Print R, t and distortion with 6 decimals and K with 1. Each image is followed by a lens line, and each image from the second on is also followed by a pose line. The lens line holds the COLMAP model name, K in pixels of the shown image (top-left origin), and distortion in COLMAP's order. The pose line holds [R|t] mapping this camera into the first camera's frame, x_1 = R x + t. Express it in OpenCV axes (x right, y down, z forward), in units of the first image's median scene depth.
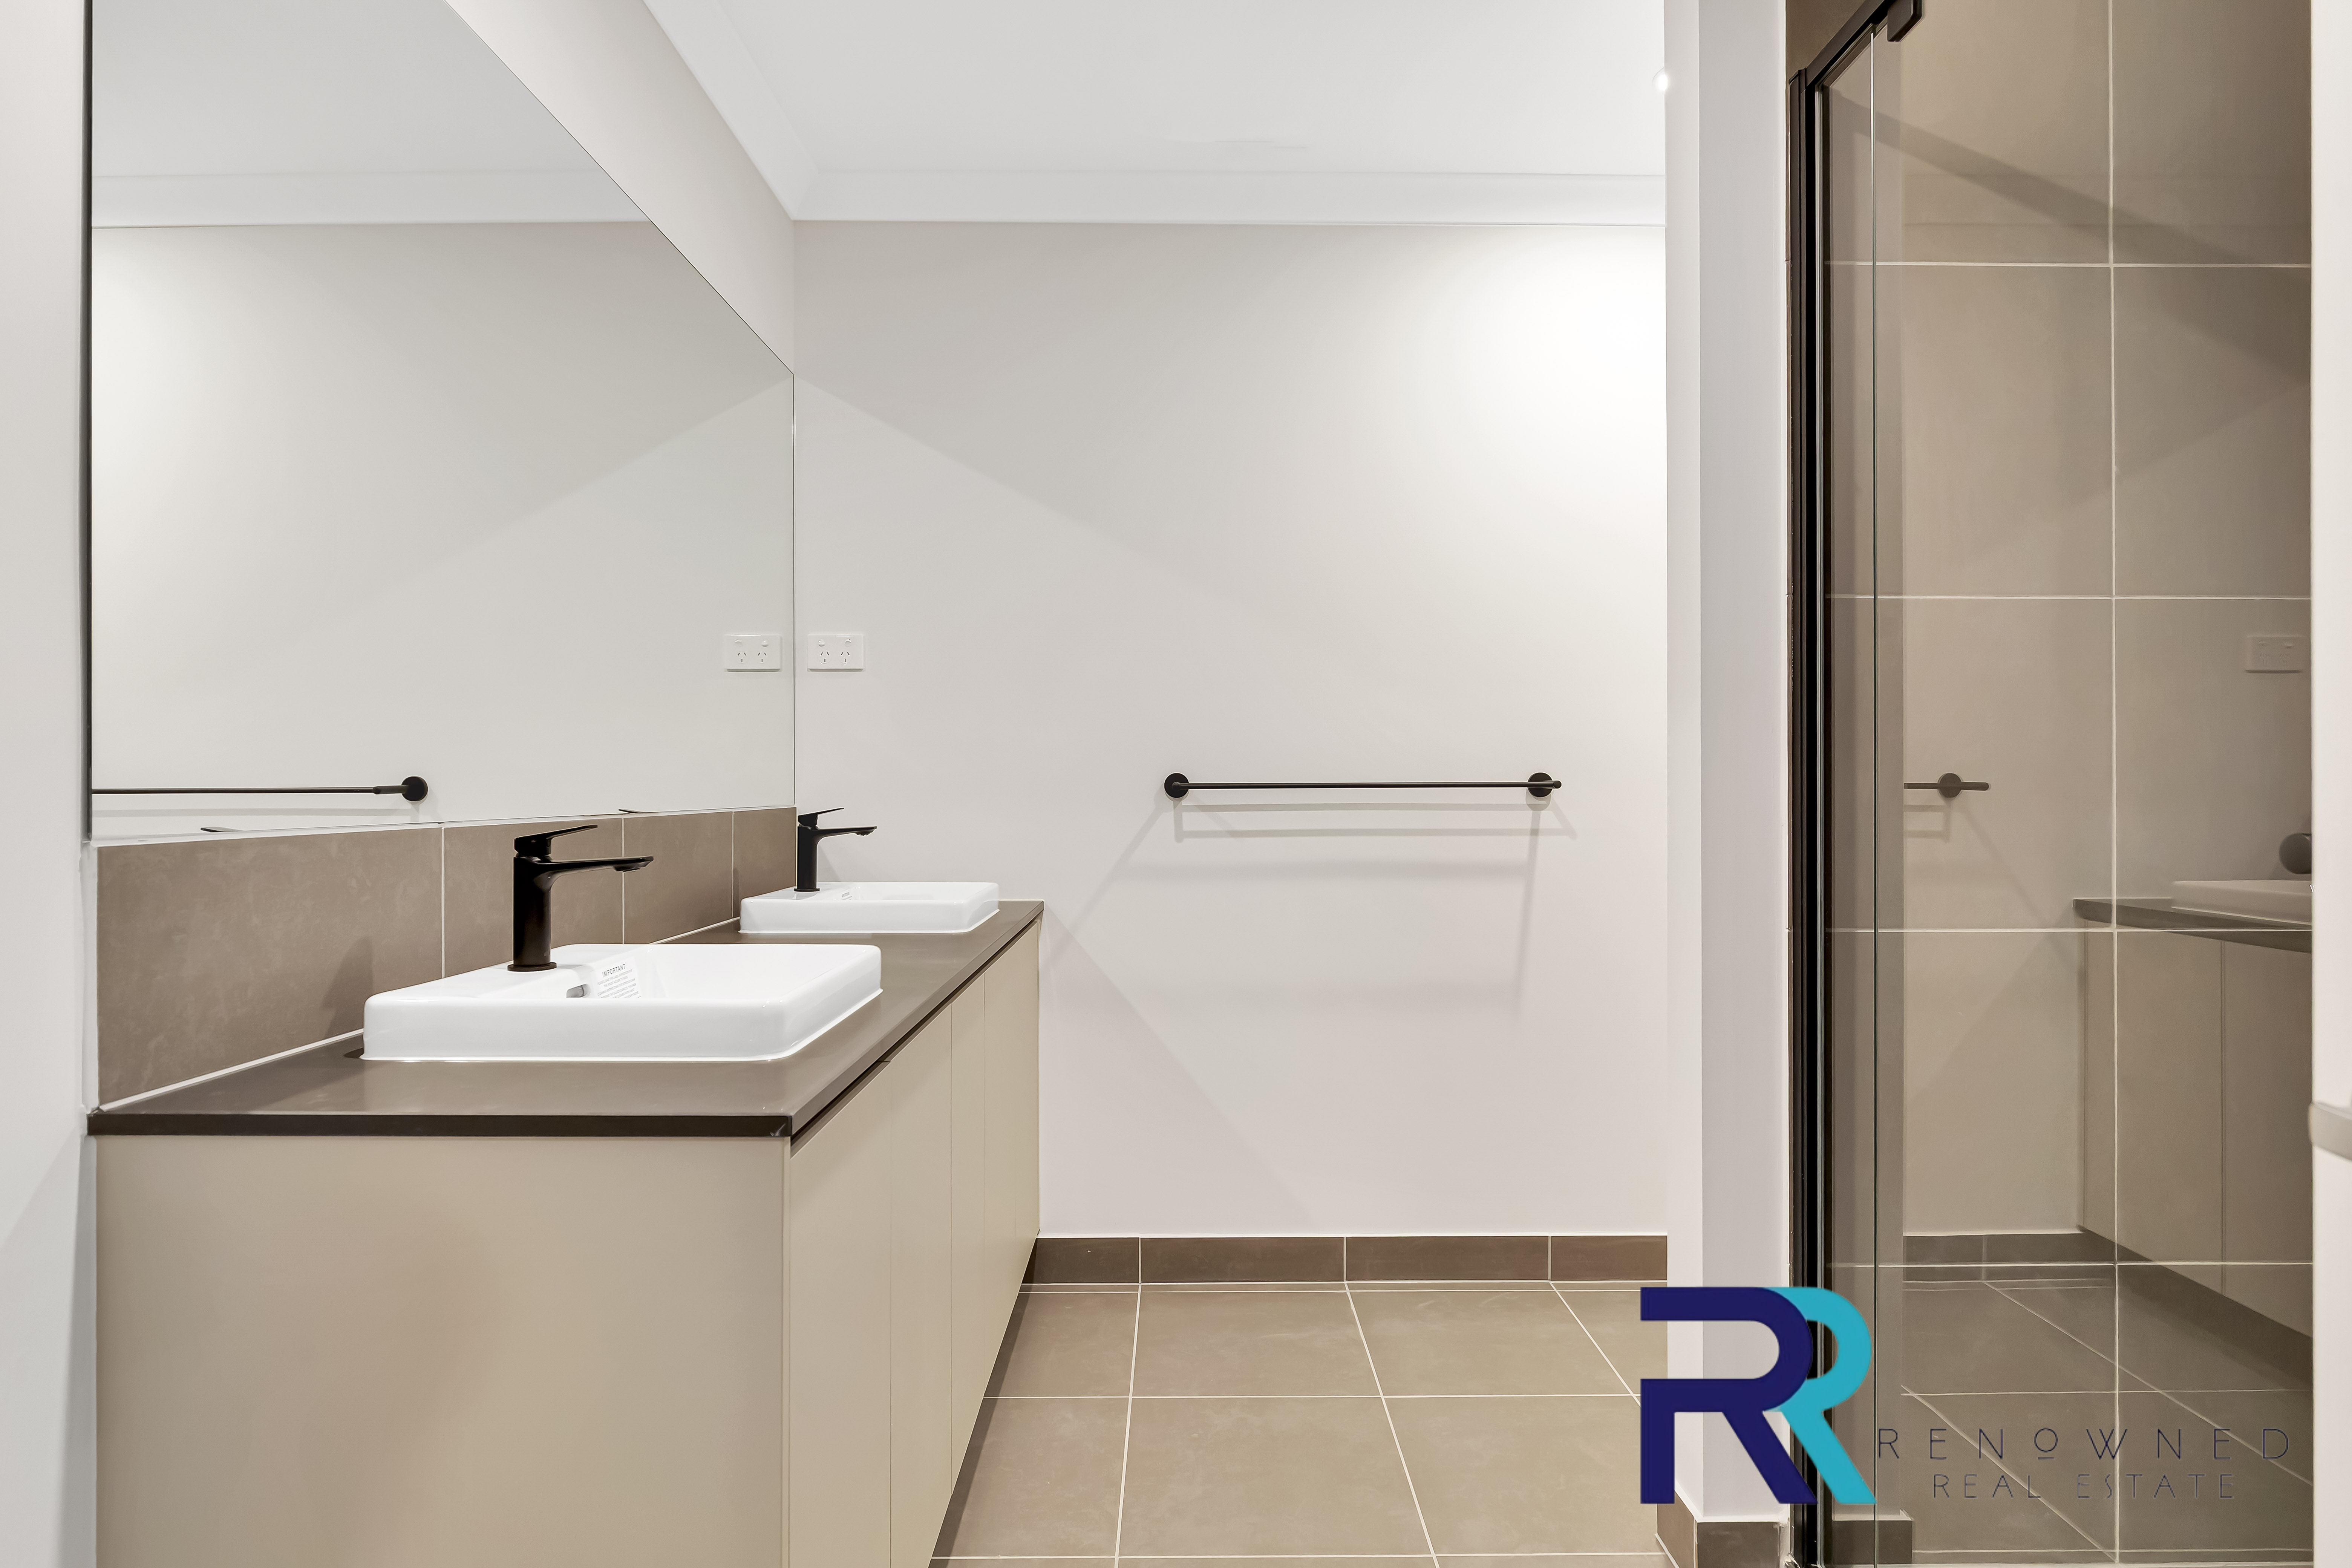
lens RADIAL K [[1185.1, 0, 1177.3], [0, 1185.1, 784.3], [0, 0, 1]] dist [-0.002601, -0.001109]
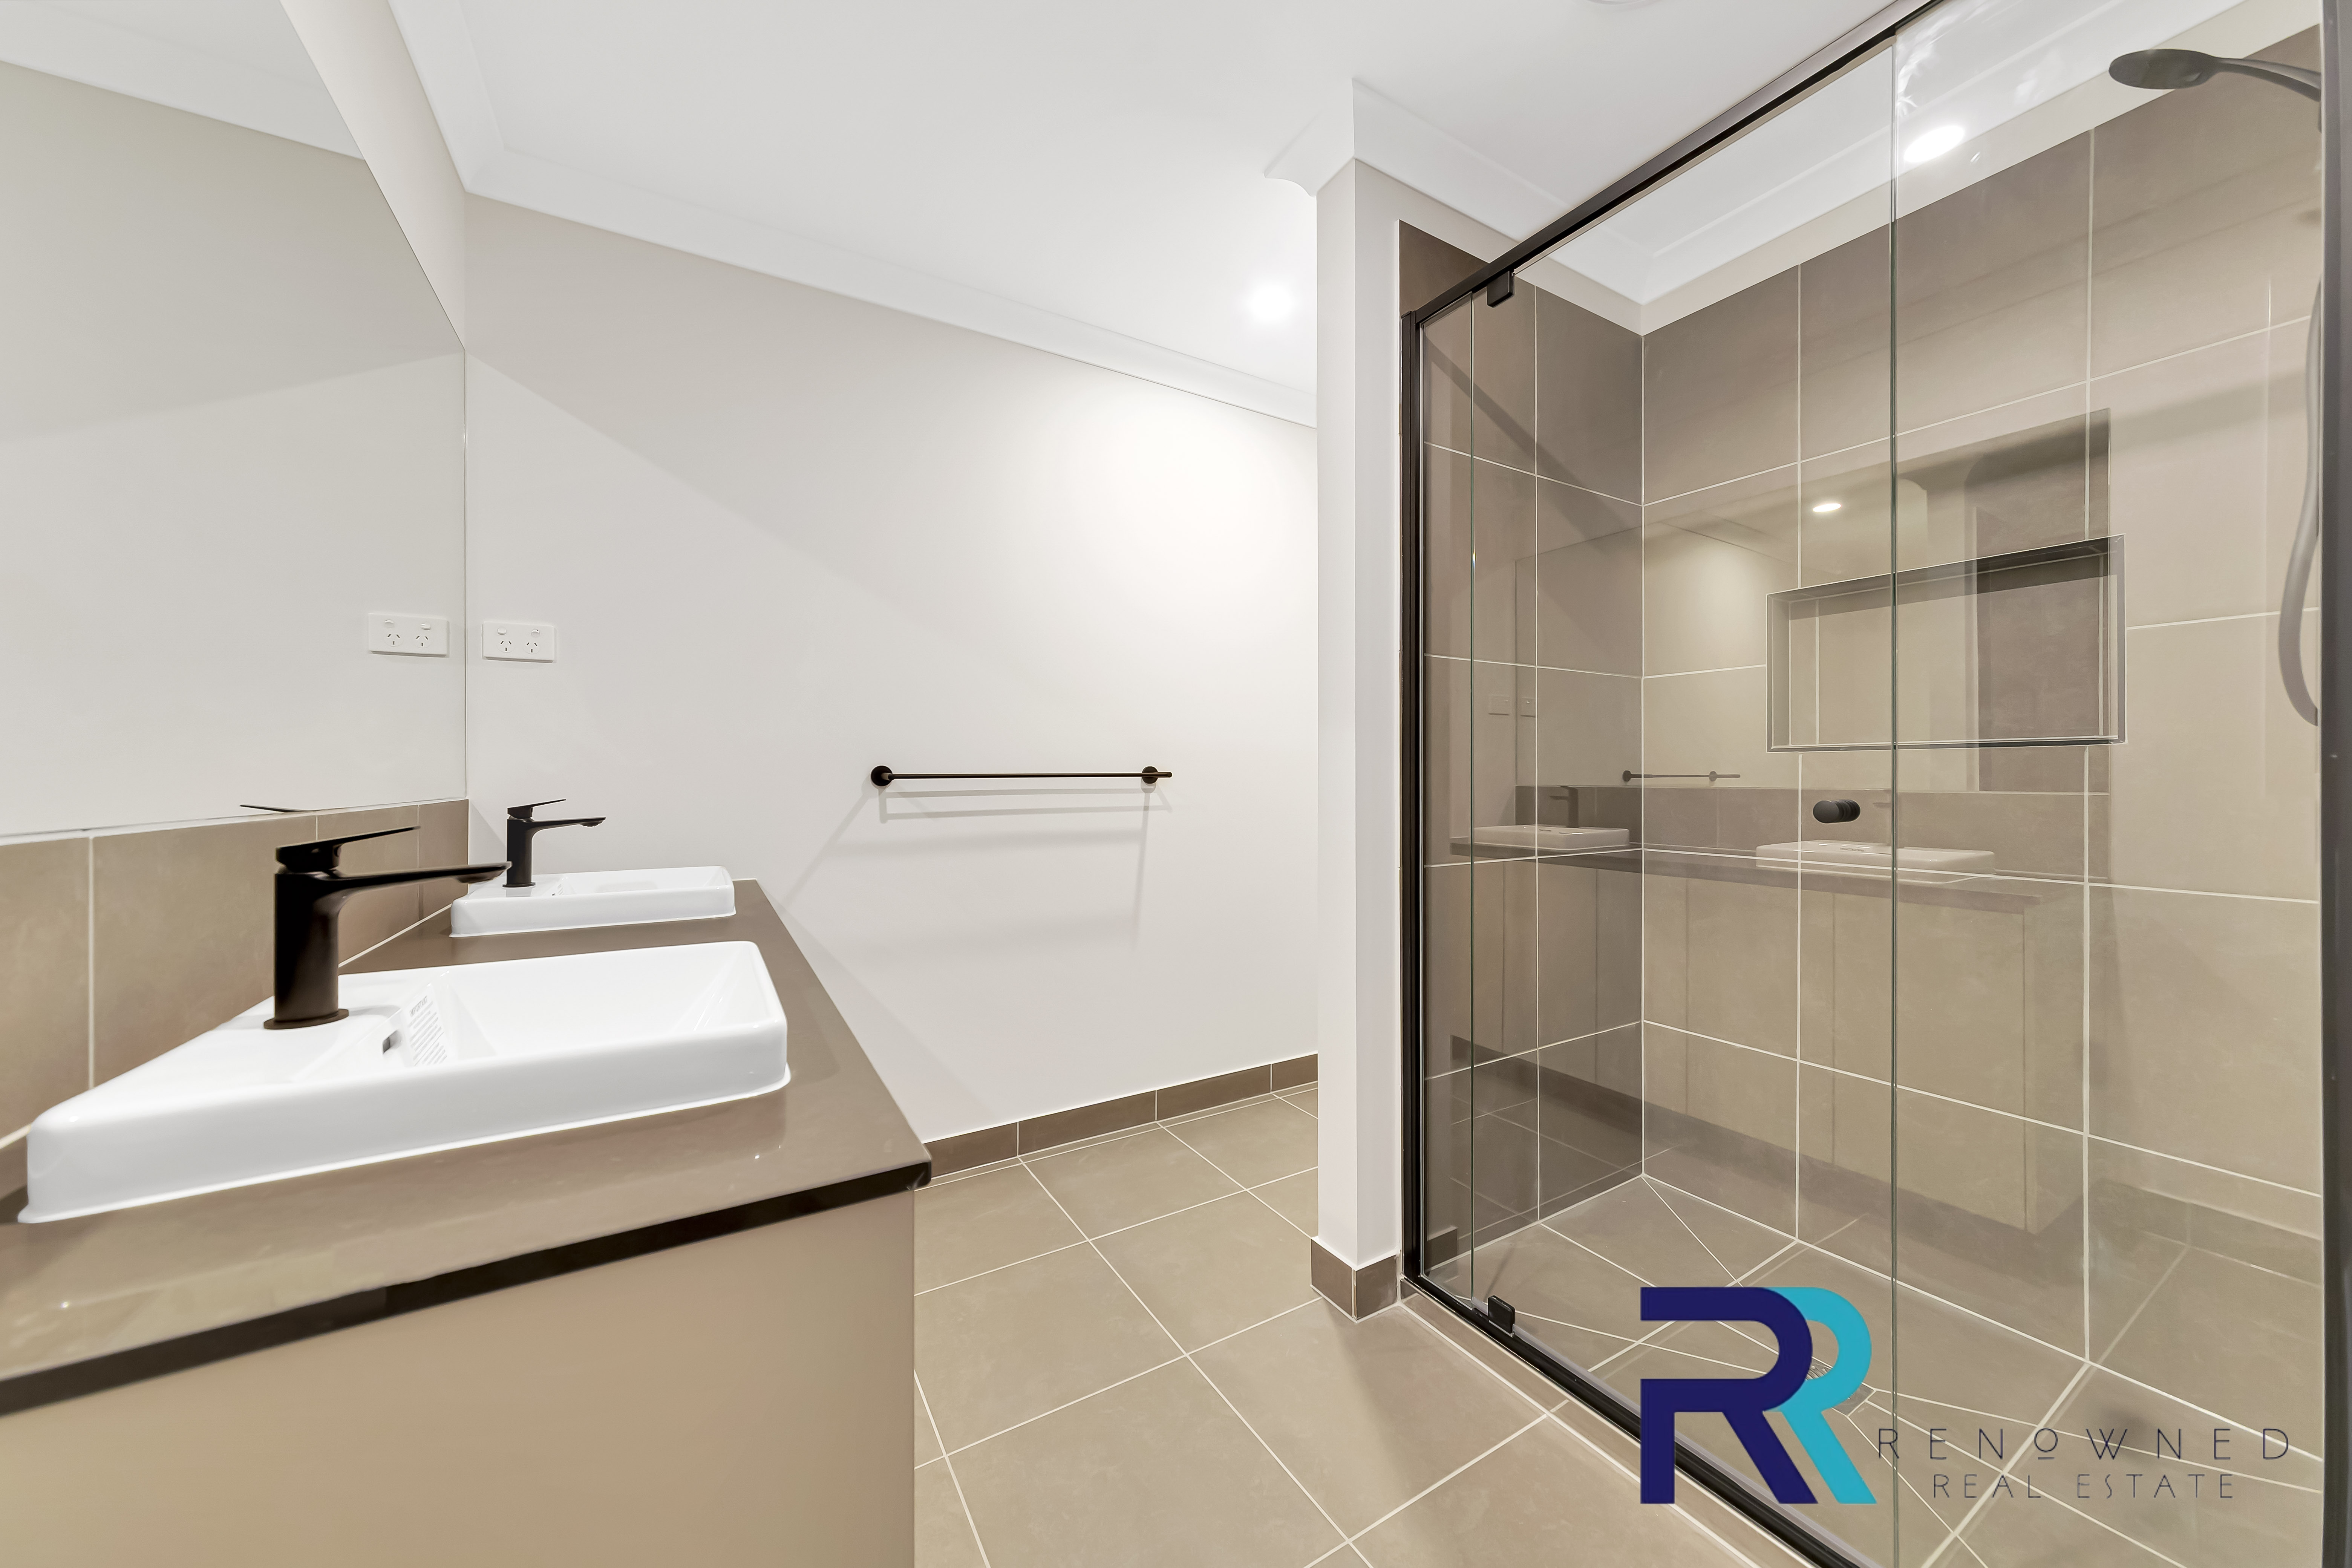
lens RADIAL K [[815.2, 0, 1175.5], [0, 815.2, 775.8], [0, 0, 1]] dist [0.007320, -0.000075]
pose [[0.864121, -0.002079, 0.503279, -0.167374], [0.002120, 0.999998, 0.000491, 0.001069], [-0.503279, 0.000642, 0.864124, 0.140280]]
